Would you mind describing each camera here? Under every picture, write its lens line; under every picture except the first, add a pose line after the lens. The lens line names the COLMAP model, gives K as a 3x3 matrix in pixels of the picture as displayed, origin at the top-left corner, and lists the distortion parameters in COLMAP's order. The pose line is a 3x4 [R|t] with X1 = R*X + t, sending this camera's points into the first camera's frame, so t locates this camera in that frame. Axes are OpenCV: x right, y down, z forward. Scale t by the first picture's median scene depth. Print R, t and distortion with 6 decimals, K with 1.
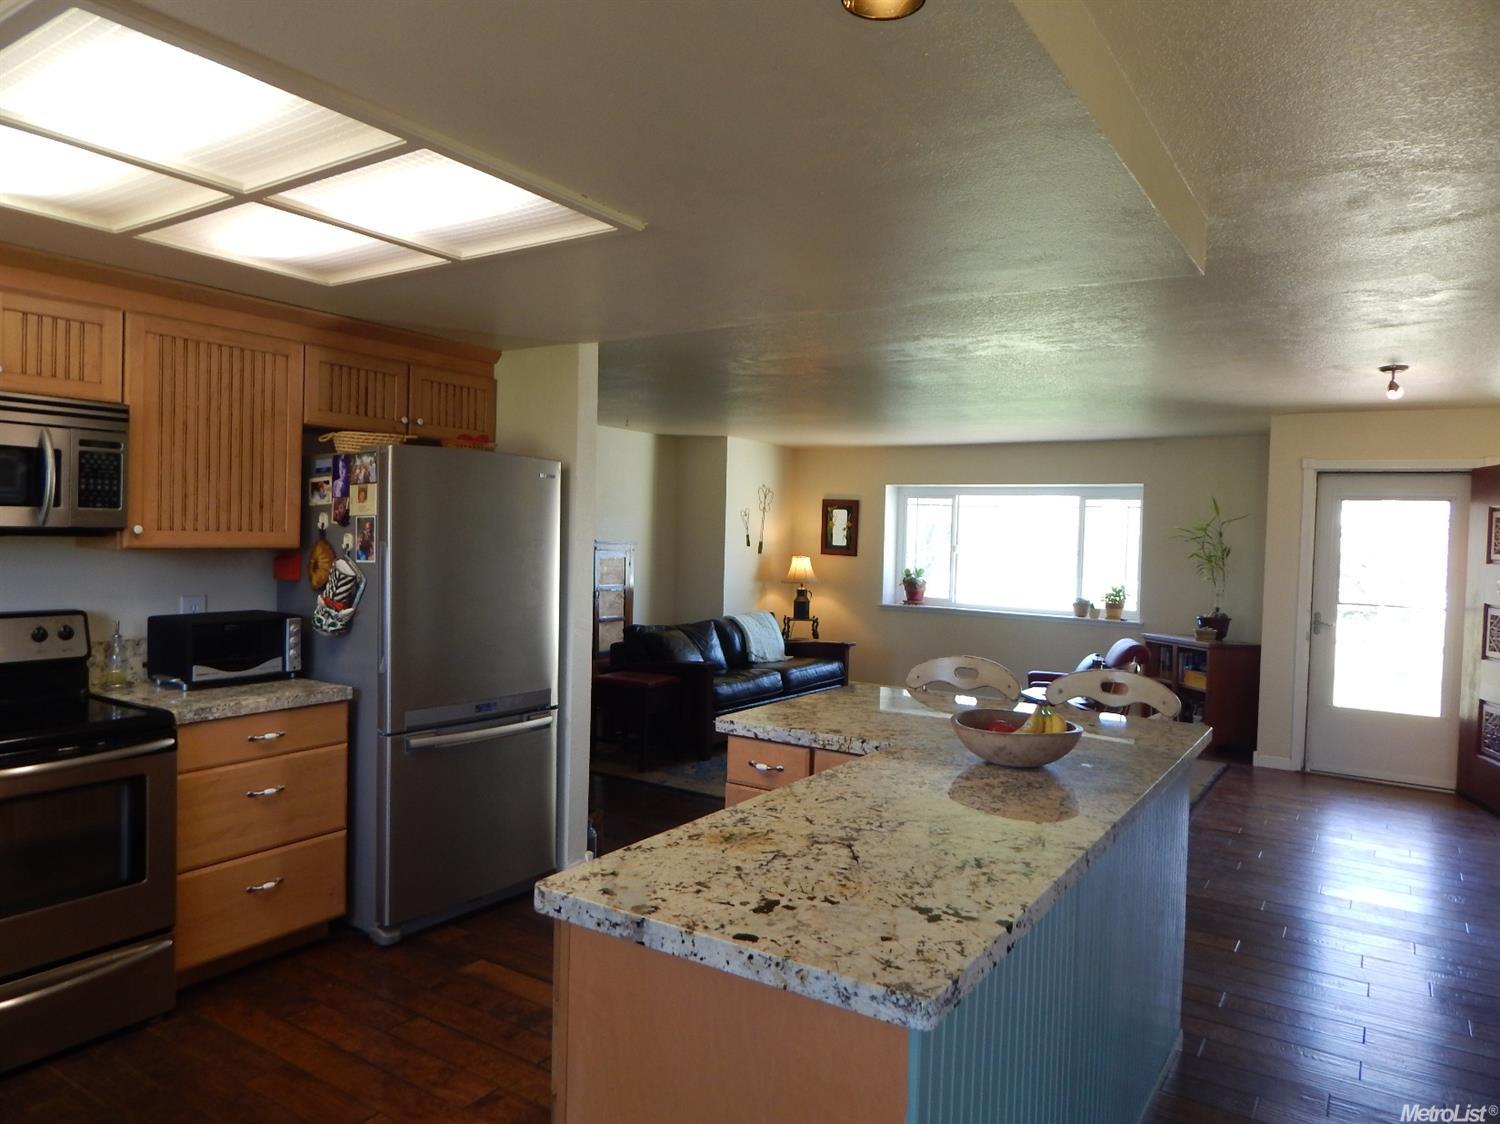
lens RADIAL K [[969.9, 0, 754.8], [0, 969.9, 551.8], [0, 0, 1]] dist [-0.010219, -0.006270]
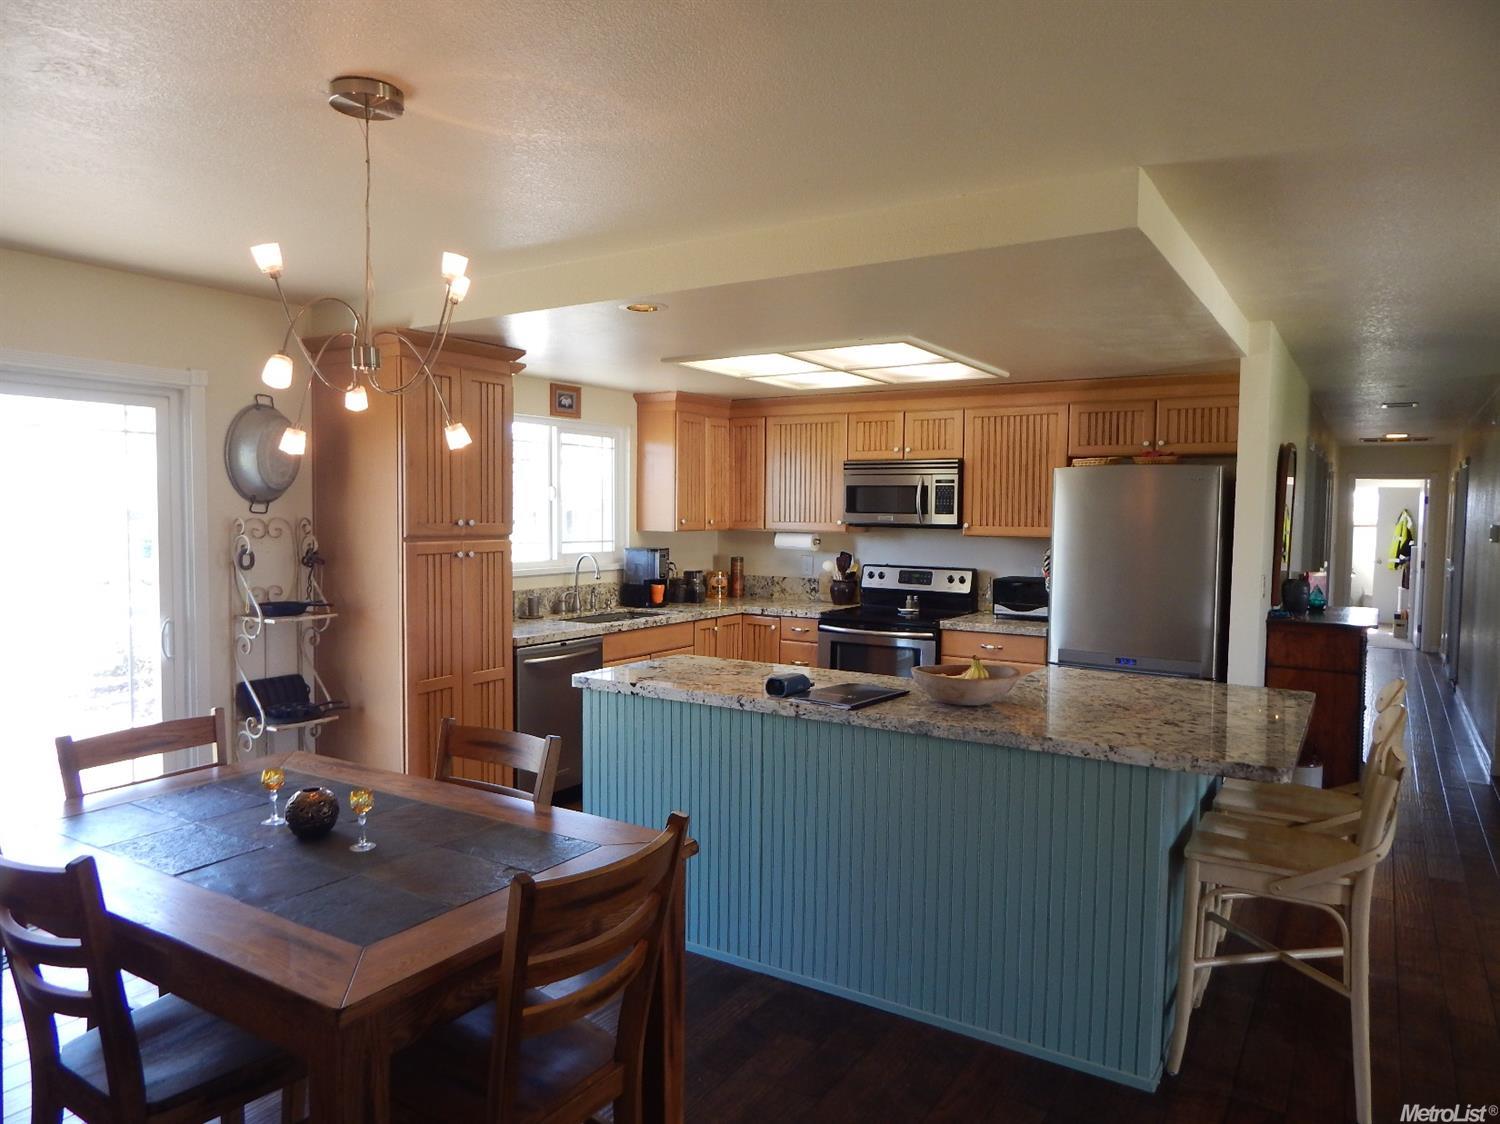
lens RADIAL K [[969.9, 0, 758.0], [0, 969.9, 552.1], [0, 0, 1]] dist [-0.010219, -0.006270]
pose [[0.006770, 0.018059, -0.999814, 1.106185], [-0.035630, 0.999206, 0.017807, 0.008518], [0.999342, 0.035503, 0.007409, 0.533685]]
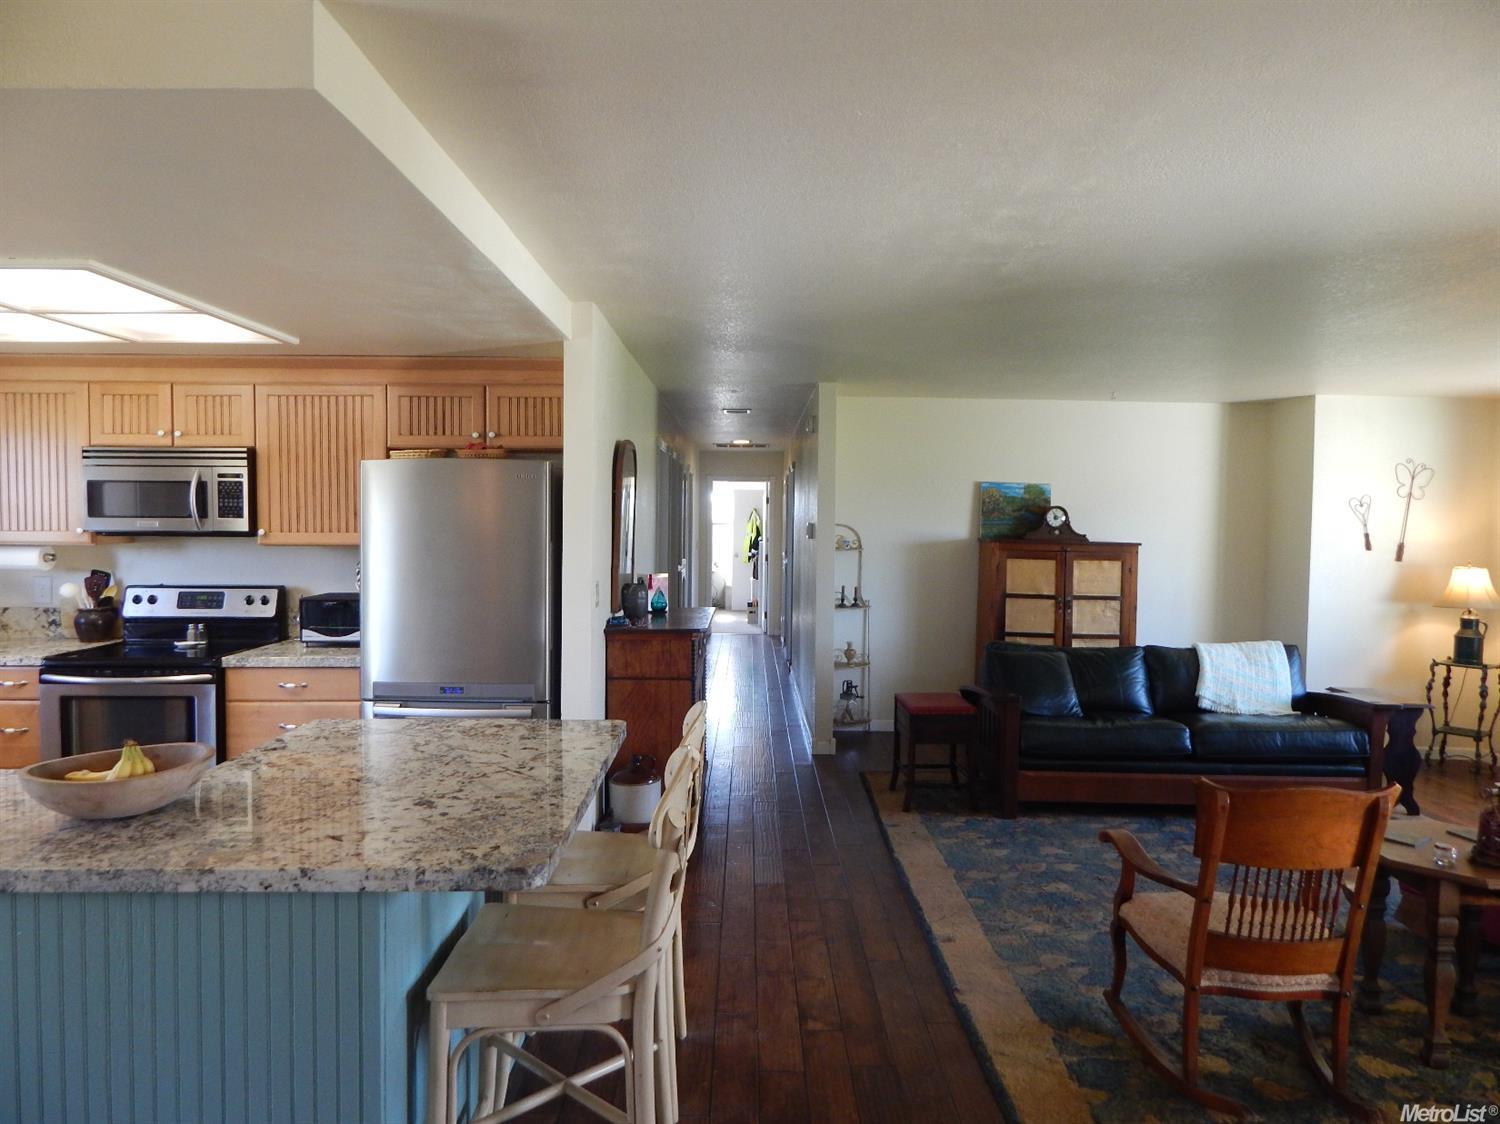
lens RADIAL K [[969.9, 0, 760.9], [0, 969.9, 556.4], [0, 0, 1]] dist [-0.010219, -0.006270]
pose [[0.558456, 0.012753, -0.829436, 0.904203], [-0.011256, 0.999906, 0.007796, -0.005487], [0.829458, 0.004982, 0.558547, 0.734129]]
